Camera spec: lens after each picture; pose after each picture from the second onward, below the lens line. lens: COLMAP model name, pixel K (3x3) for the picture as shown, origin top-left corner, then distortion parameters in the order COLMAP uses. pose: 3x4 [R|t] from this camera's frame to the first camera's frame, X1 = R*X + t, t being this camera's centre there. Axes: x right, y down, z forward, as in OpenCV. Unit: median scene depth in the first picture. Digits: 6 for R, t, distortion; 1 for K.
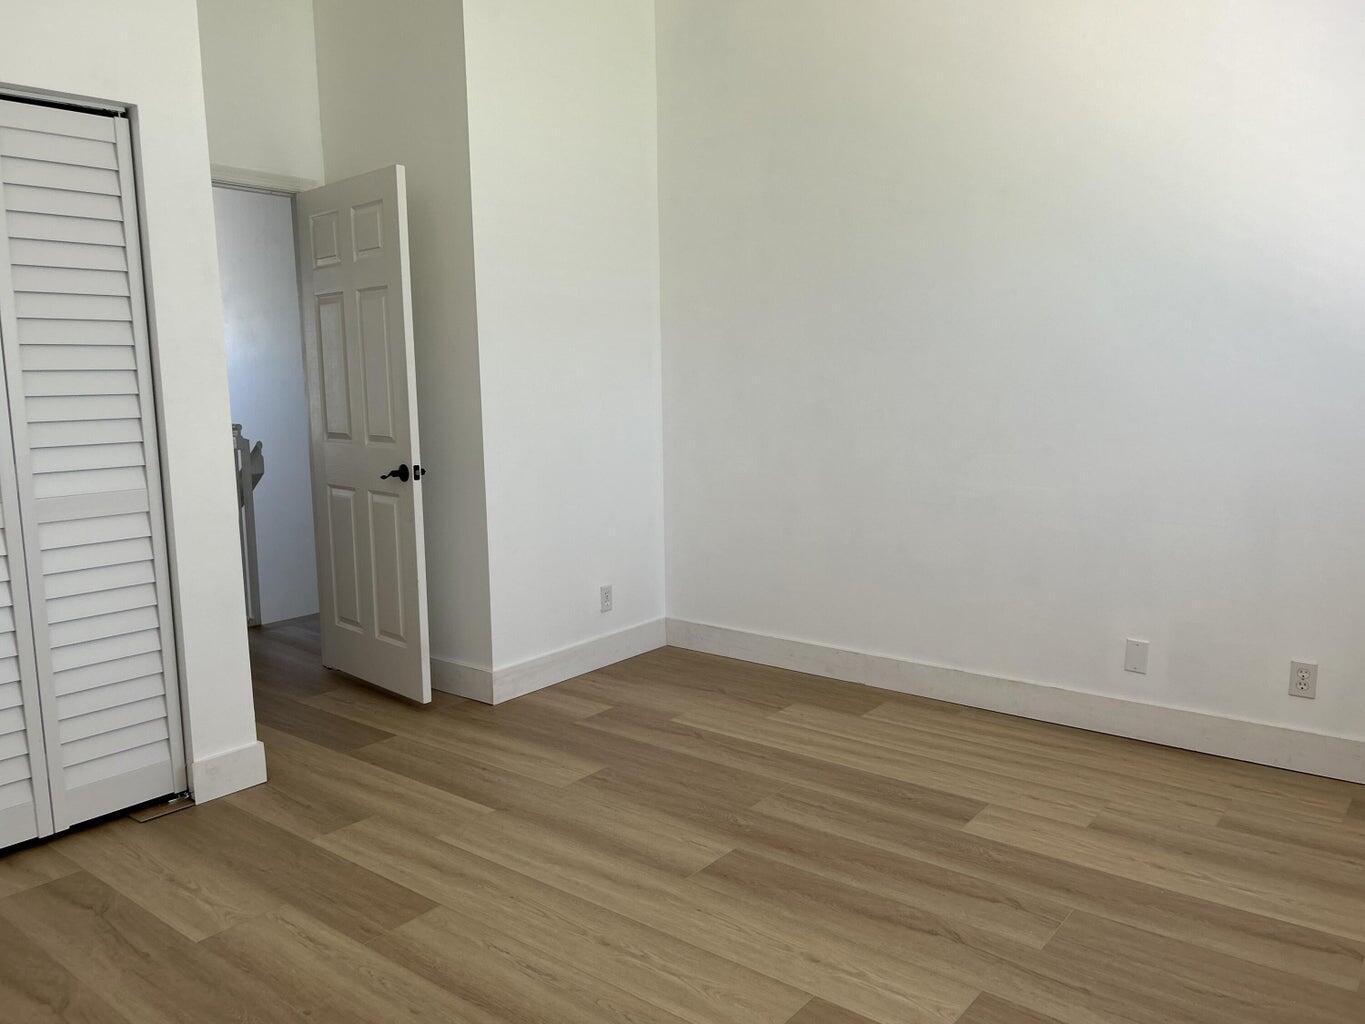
lens RADIAL K [[1034.4, 0, 681.4], [0, 1034.4, 518.6], [0, 0, 1]] dist [-0.004218, -0.012935]
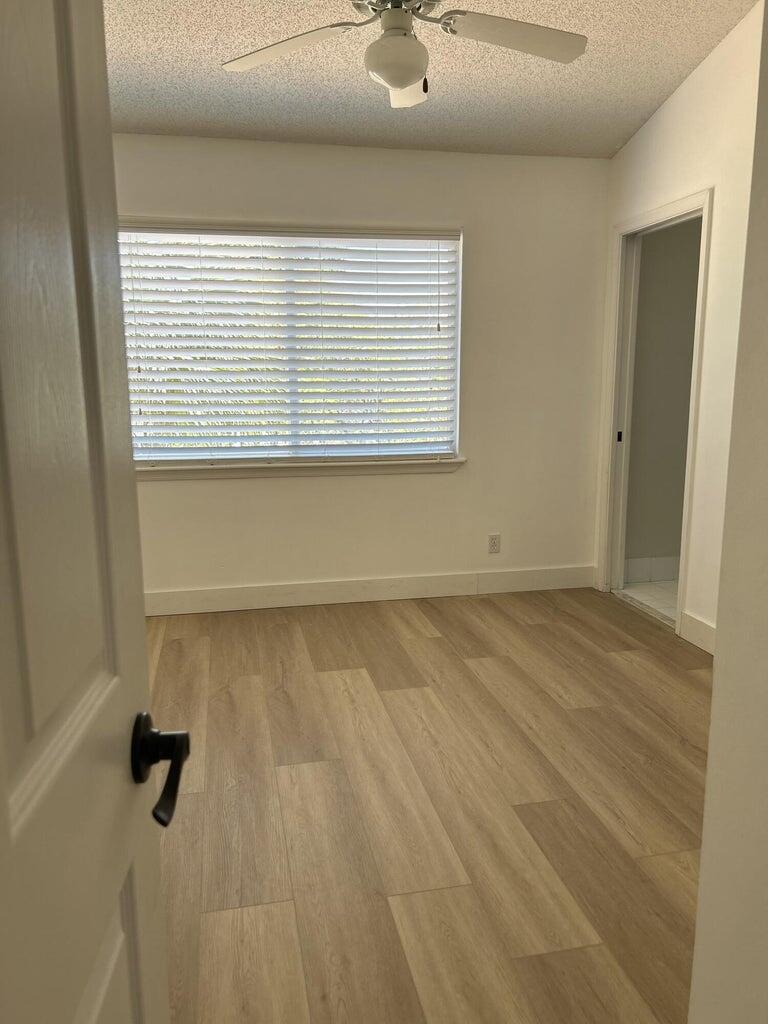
lens RADIAL K [[776.0, 0, 384.2], [0, 776.0, 512.6], [0, 0, 1]] dist [-0.004218, -0.012935]
pose [[-0.773215, -0.088571, 0.627929, -0.664344], [0.112791, 0.955202, 0.273621, -0.230957], [-0.624033, 0.282392, -0.728586, 1.668439]]
